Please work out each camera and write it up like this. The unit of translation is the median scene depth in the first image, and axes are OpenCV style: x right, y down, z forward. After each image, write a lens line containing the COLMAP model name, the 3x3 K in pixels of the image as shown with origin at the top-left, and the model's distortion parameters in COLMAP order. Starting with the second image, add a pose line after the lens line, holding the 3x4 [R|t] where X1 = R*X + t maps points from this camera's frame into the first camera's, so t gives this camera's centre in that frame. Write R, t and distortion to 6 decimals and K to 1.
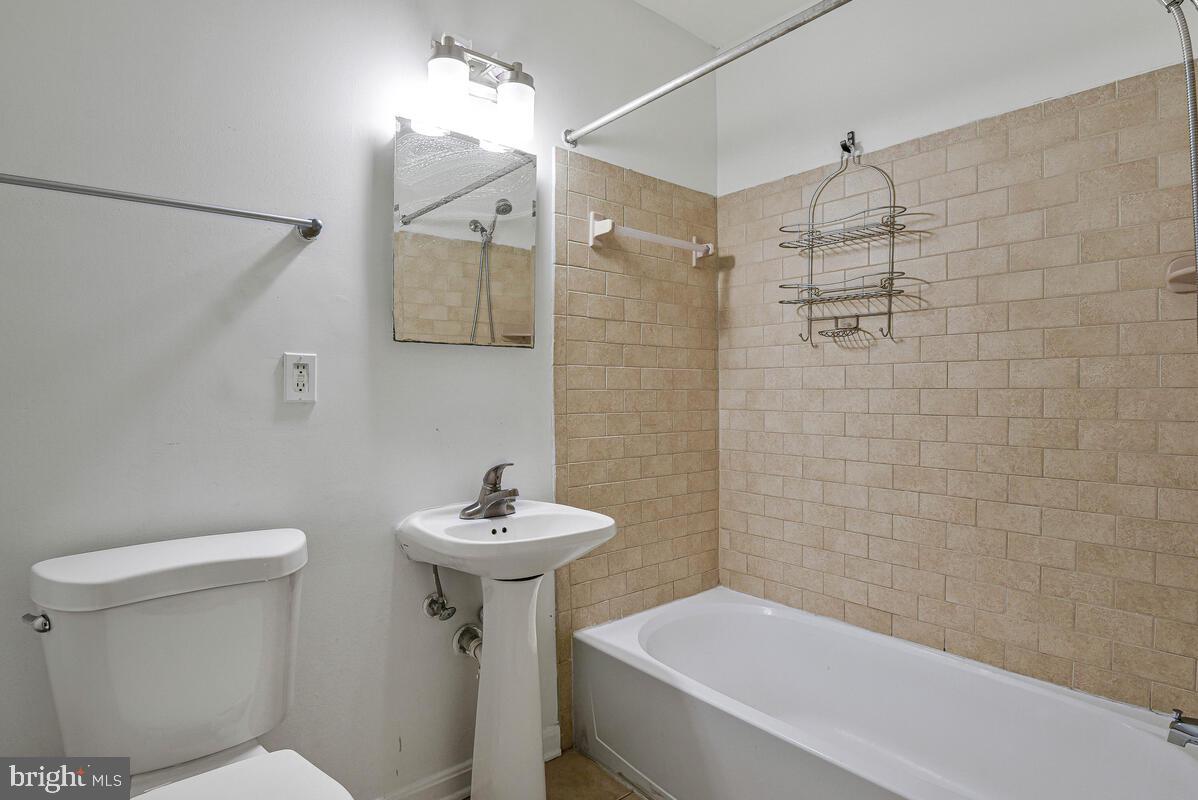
lens RADIAL K [[614.6, 0, 598.4], [0, 614.6, 398.5], [0, 0, 1]] dist [-0.018277, -0.004273]
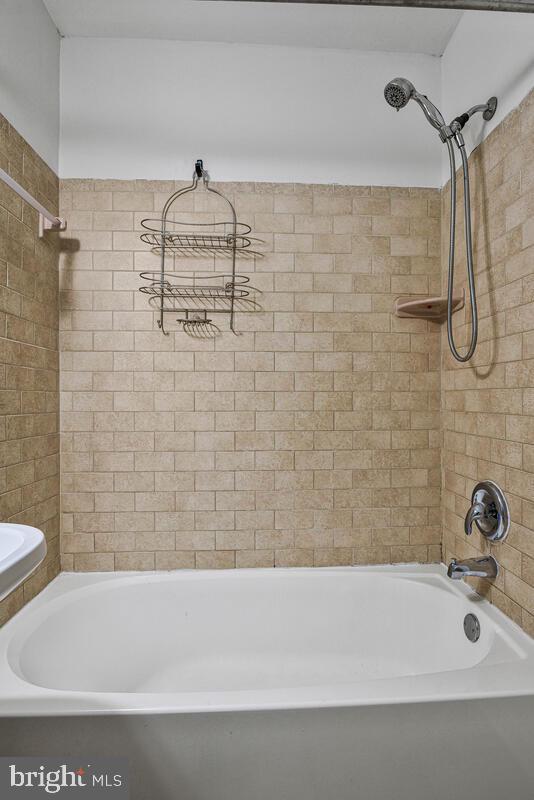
lens RADIAL K [[410.4, 0, 267.4], [0, 410.4, 395.8], [0, 0, 1]] dist [-0.018277, -0.004273]
pose [[0.608821, 0.008987, 0.793256, -0.147167], [0.010030, 0.999769, -0.019025, 0.050286], [-0.793244, 0.019539, 0.608590, 0.422353]]
